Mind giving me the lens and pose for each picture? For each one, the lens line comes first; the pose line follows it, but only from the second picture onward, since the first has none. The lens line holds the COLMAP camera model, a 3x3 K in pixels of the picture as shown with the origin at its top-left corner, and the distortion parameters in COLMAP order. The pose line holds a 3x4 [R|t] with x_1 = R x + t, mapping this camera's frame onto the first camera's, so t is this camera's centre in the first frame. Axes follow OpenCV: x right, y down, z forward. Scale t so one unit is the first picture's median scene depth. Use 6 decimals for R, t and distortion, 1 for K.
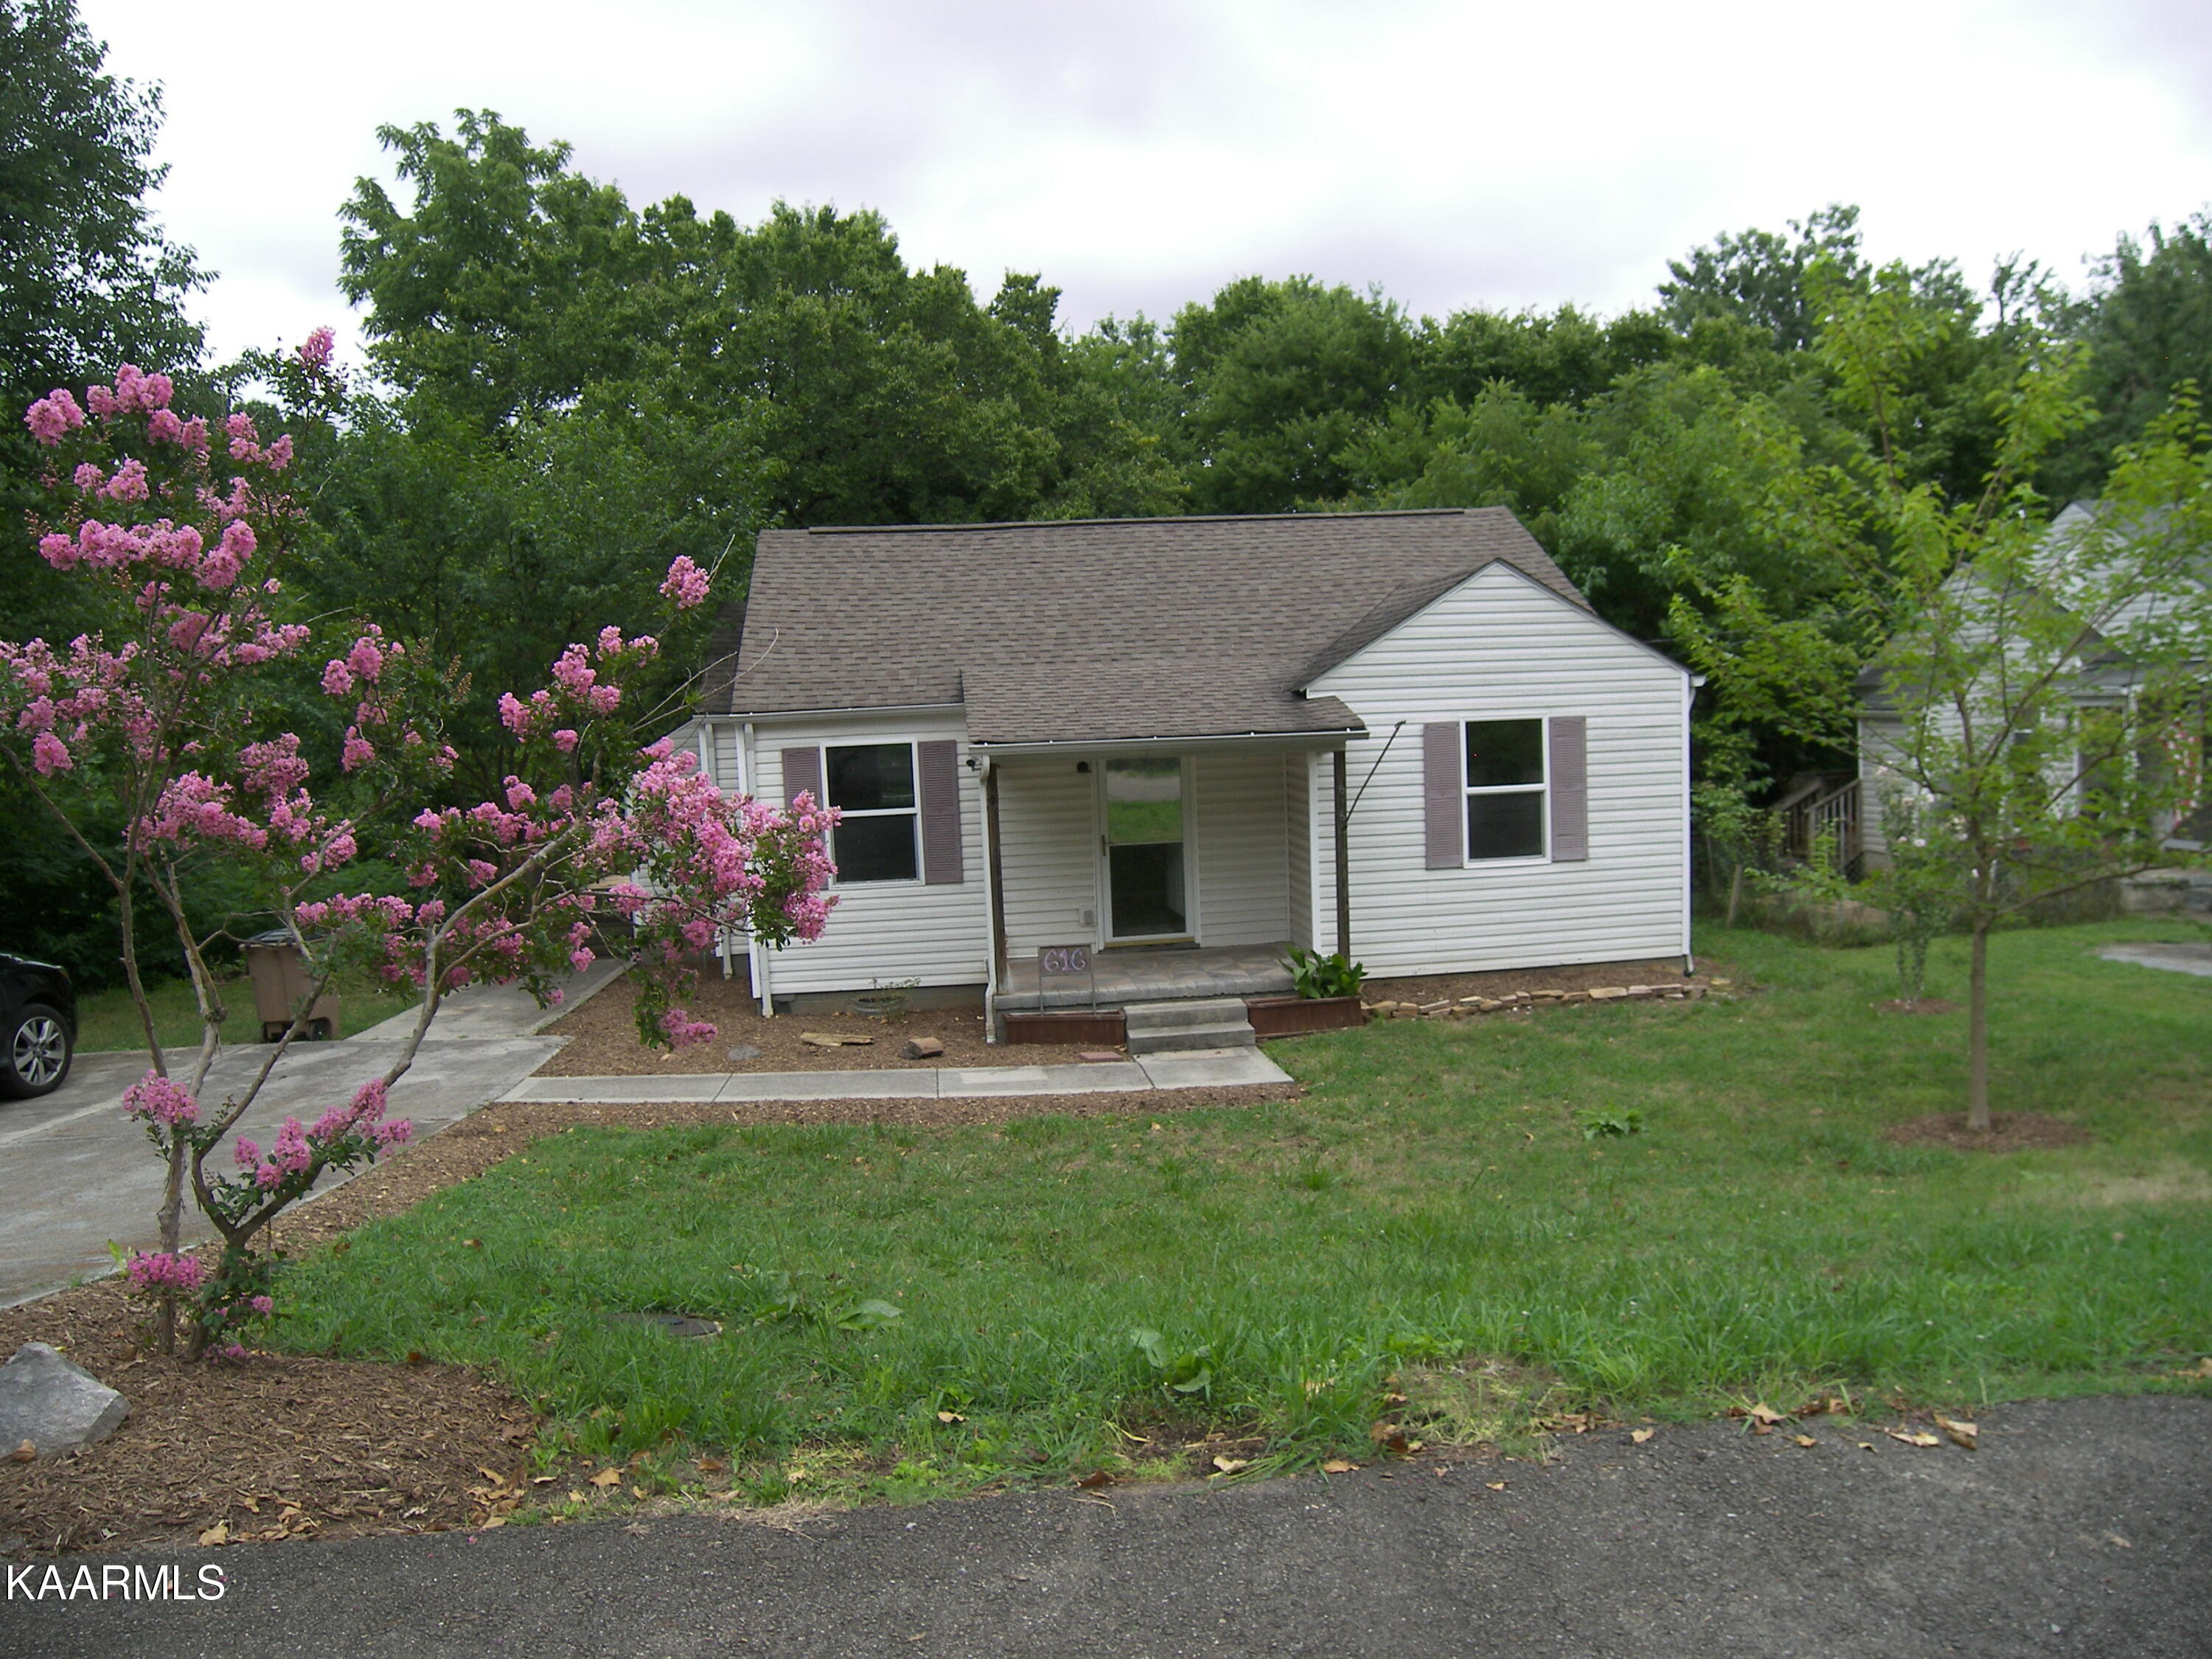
lens RADIAL K [[1531.6, 0, 1082.6], [0, 1531.6, 828.9], [0, 0, 1]] dist [-0.148798, 0.096020]
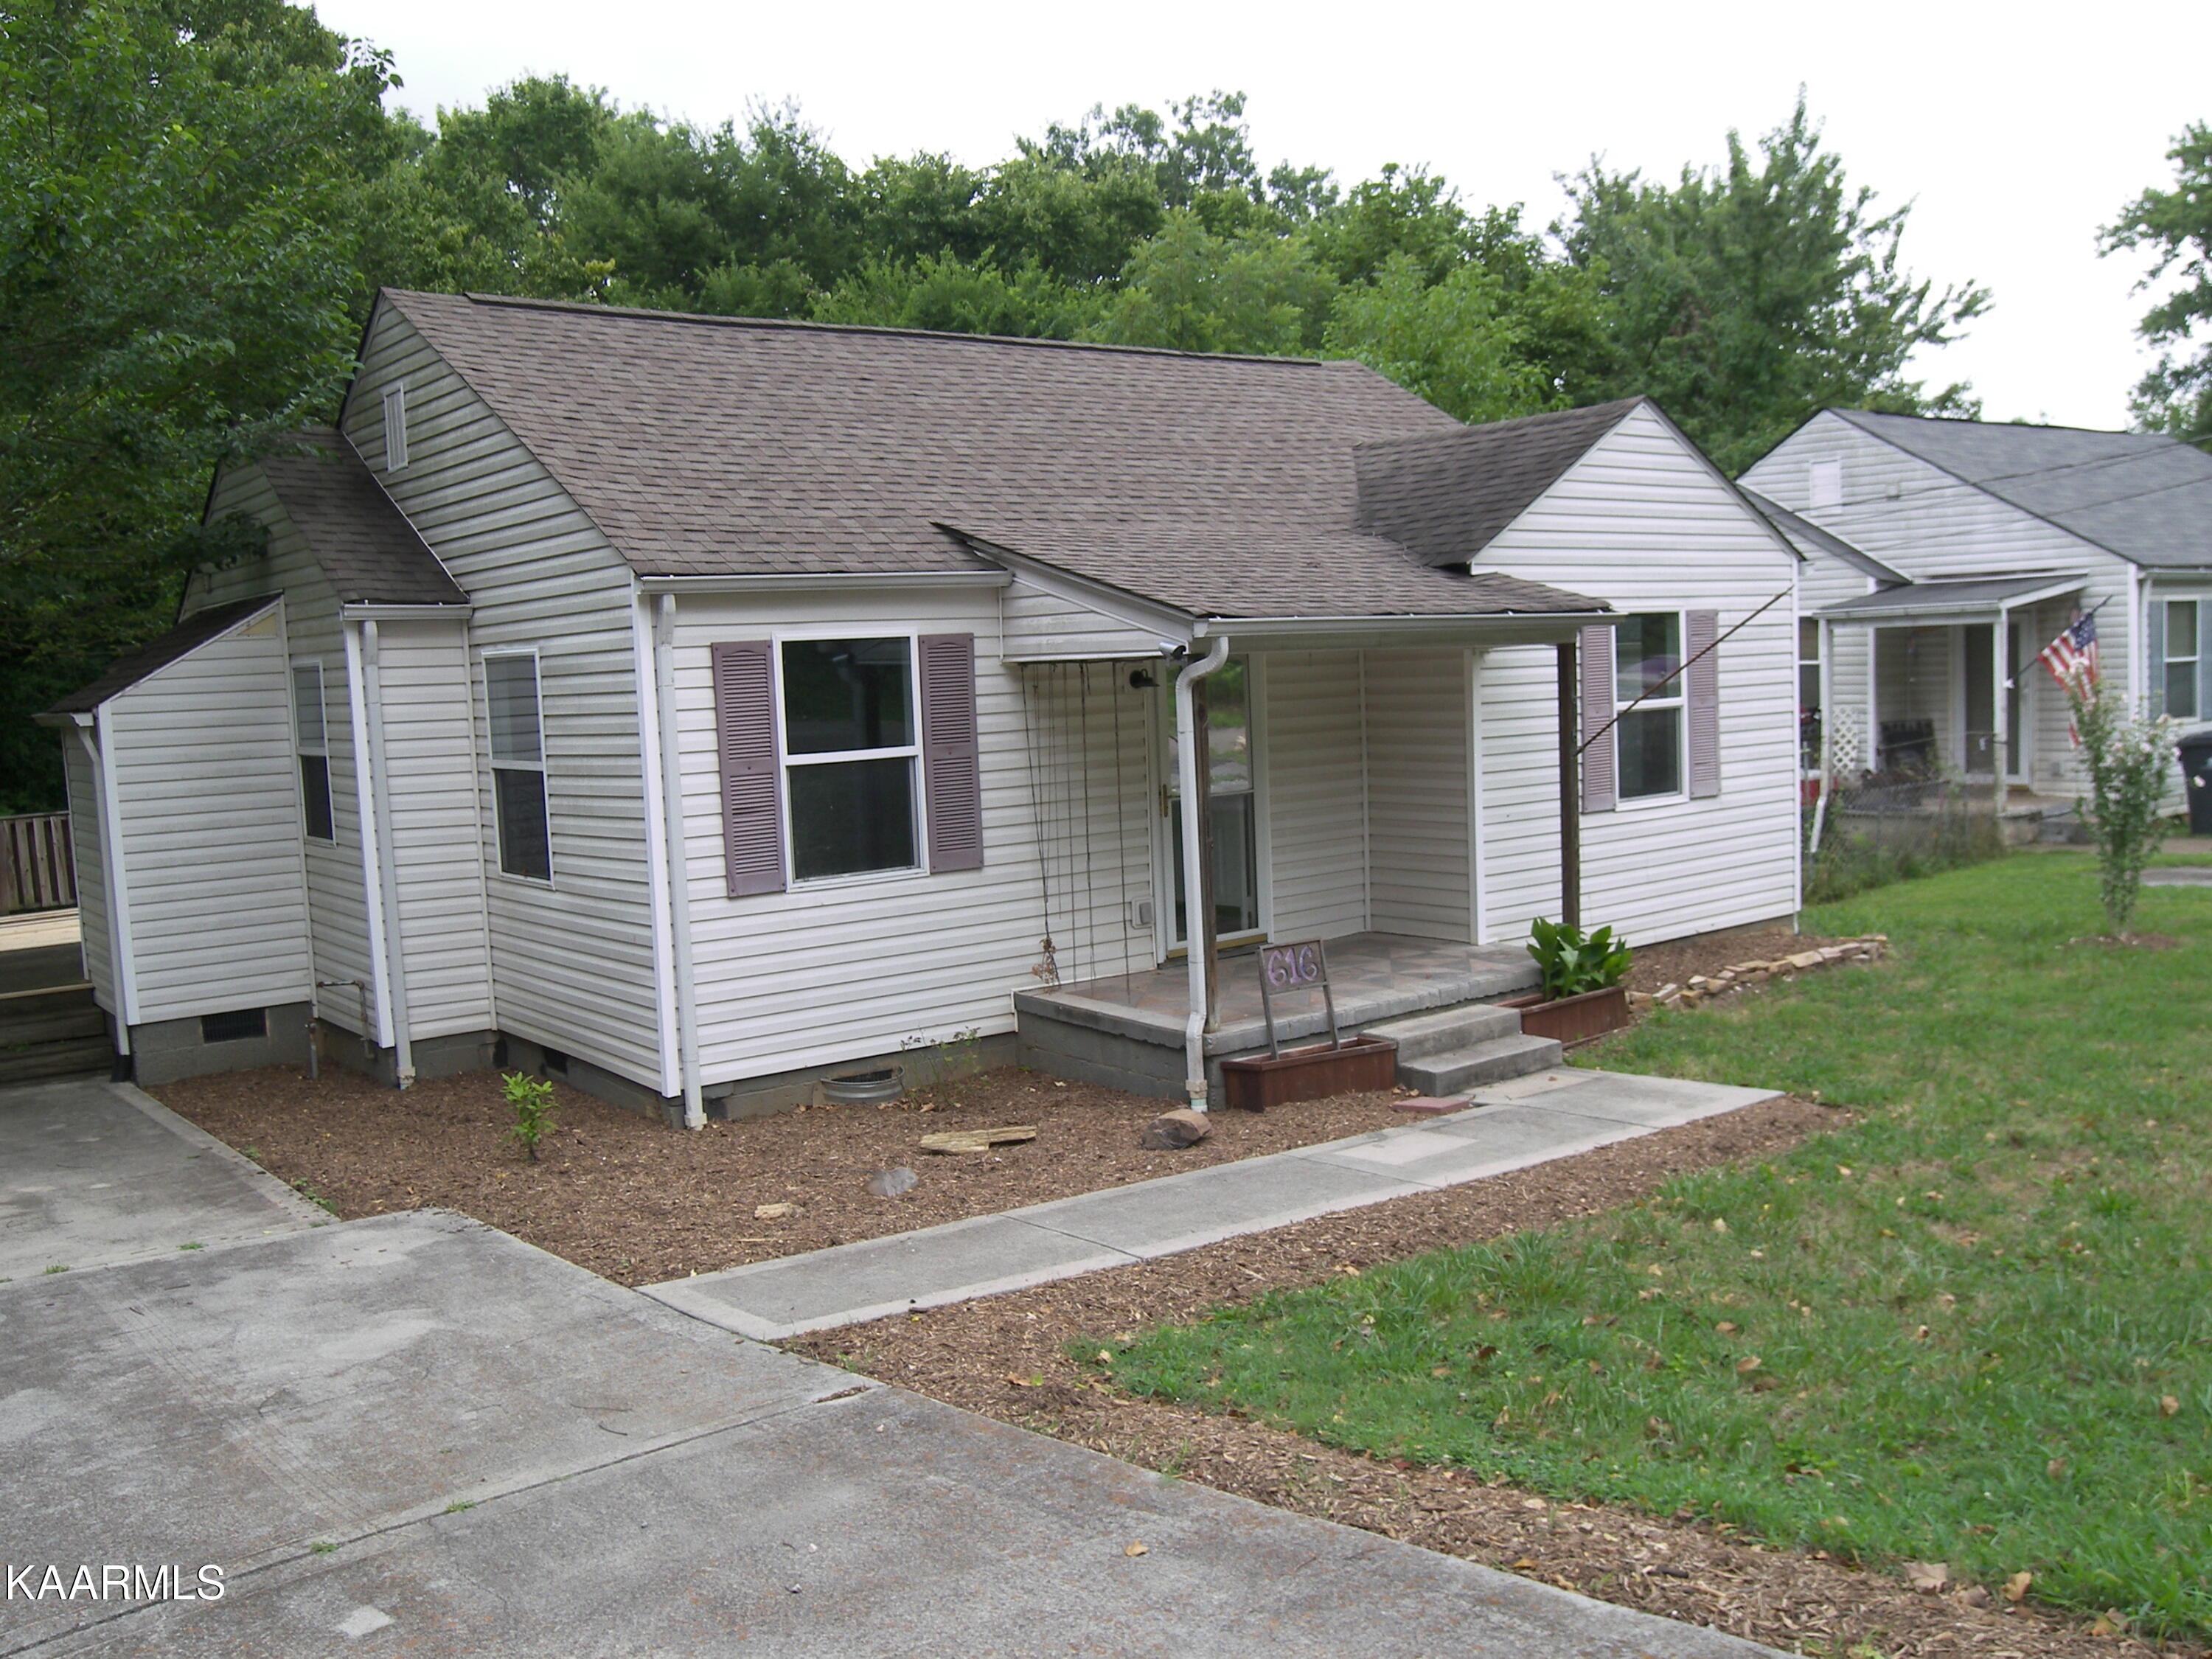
lens RADIAL K [[1911.7, 0, 1095.9], [0, 1911.7, 834.5], [0, 0, 1]] dist [-0.072314, 0.023237]
pose [[0.848691, -0.042151, 0.527206, -0.476986], [0.051900, 0.998645, -0.003705, 0.028833], [-0.526336, 0.030506, 0.849729, 0.356560]]
